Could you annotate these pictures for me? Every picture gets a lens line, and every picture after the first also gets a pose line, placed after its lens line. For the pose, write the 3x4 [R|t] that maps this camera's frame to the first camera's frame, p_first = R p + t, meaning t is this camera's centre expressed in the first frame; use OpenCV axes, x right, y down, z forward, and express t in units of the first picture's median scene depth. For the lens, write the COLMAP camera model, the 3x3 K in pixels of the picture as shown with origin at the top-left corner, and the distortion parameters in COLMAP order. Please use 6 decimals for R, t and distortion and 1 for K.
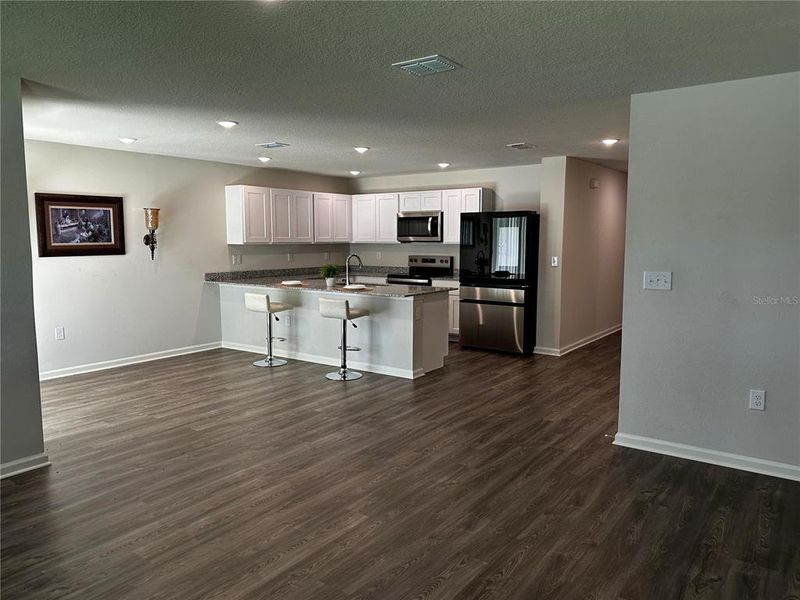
lens RADIAL K [[572.9, 0, 403.4], [0, 572.9, 301.4], [0, 0, 1]] dist [0.090859, -0.210342]
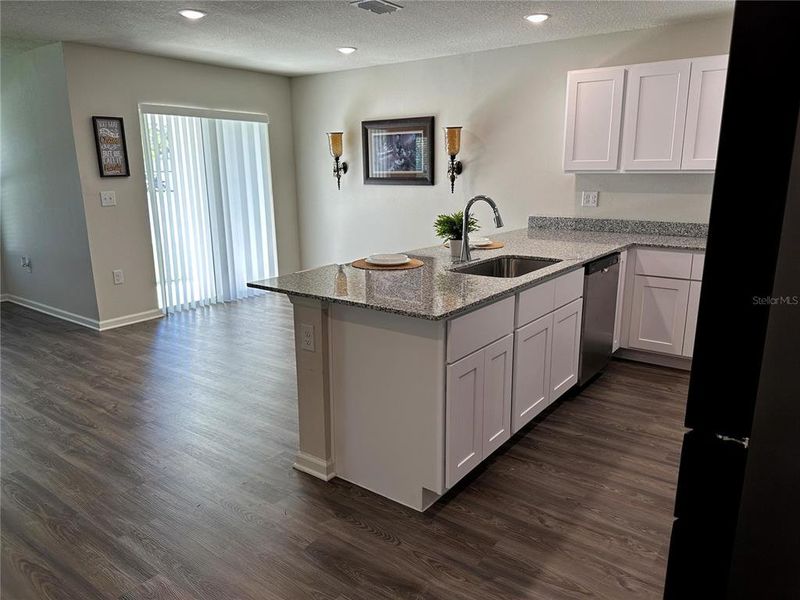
lens RADIAL K [[564.0, 0, 400.0], [0, 564.0, 300.0], [0, 0, 1]] dist [0.094657, -0.135351]
pose [[-0.021593, 0.224822, -0.974160, 0.442383], [-0.104962, 0.968493, 0.225841, -0.112467], [0.994242, 0.107126, 0.002685, 1.077957]]
